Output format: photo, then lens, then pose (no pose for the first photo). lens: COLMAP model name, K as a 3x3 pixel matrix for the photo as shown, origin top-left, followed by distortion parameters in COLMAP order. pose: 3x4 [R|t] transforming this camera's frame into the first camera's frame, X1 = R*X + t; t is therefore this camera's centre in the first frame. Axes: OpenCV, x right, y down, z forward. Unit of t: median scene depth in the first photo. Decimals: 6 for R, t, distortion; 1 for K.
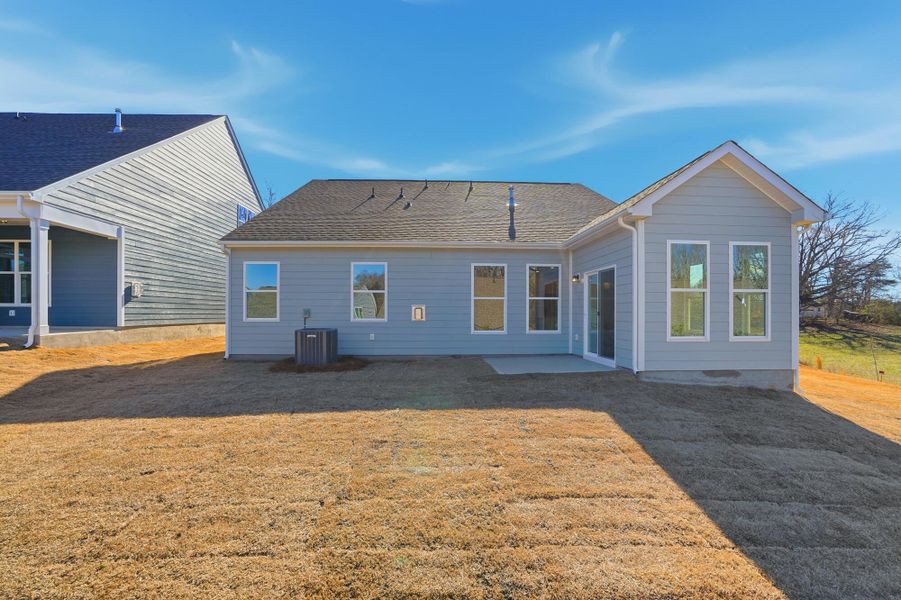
lens RADIAL K [[412.7, 0, 452.9], [0, 412.7, 311.8], [0, 0, 1]] dist [-0.047721, 0.017304]
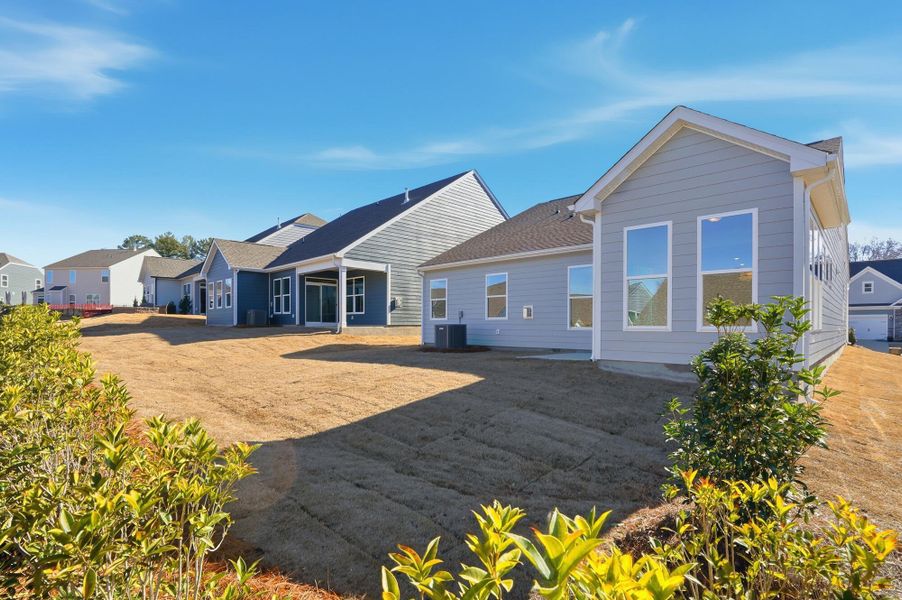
lens RADIAL K [[428.8, 0, 456.2], [0, 428.8, 318.2], [0, 0, 1]] dist [-0.052596, 0.019921]
pose [[0.684797, -0.012336, -0.728630, 0.827229], [0.001482, 0.999878, -0.015536, 0.047695], [0.728733, 0.009560, 0.684732, 0.005989]]
